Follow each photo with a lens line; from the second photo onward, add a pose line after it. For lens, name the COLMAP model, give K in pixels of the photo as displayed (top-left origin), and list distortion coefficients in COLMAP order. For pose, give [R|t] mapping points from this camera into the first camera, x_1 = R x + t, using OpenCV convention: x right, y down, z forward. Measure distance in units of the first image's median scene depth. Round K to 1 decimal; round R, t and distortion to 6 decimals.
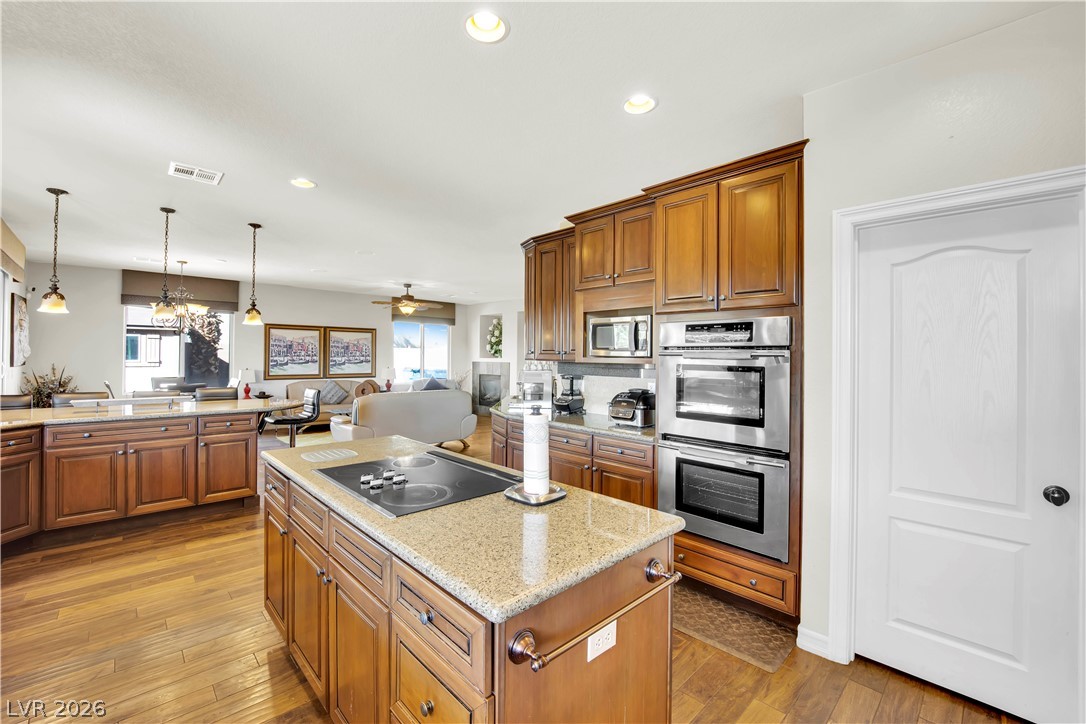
lens RADIAL K [[456.7, 0, 539.9], [0, 456.7, 358.5], [0, 0, 1]] dist [-0.003176, -0.000313]
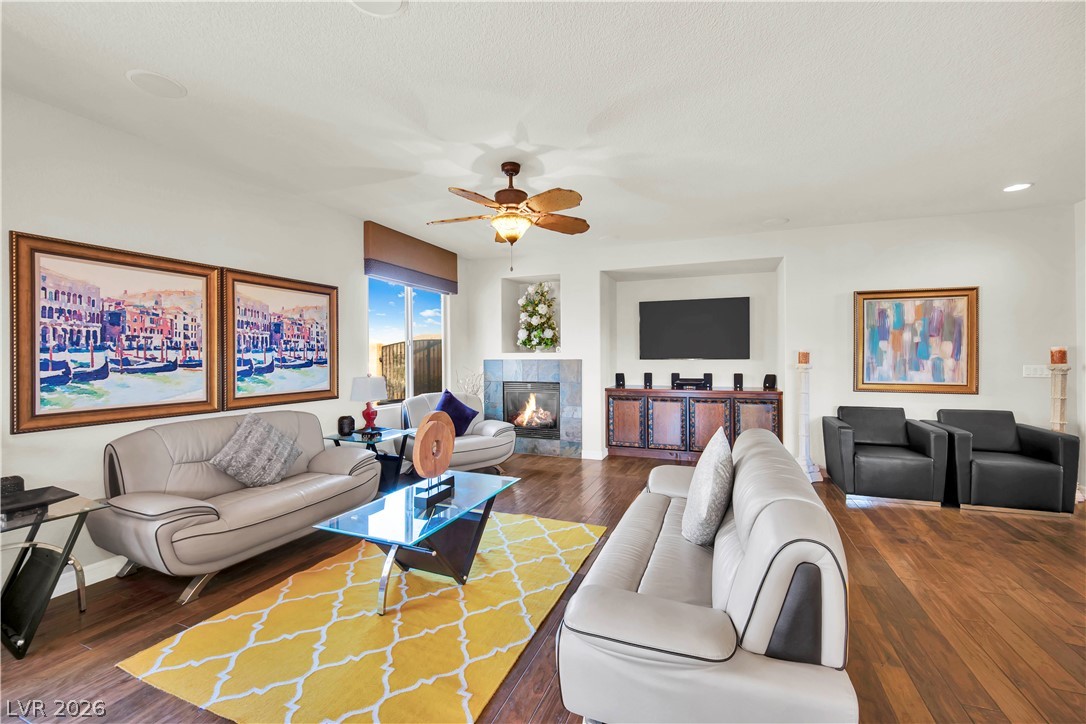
lens RADIAL K [[456.7, 0, 542.9], [0, 456.7, 359.4], [0, 0, 1]] dist [-0.003176, -0.000313]
pose [[0.910320, -0.016131, 0.413591, -0.384758], [0.014388, 0.999870, 0.007330, 0.003784], [-0.413656, -0.000722, 0.910433, 0.557409]]
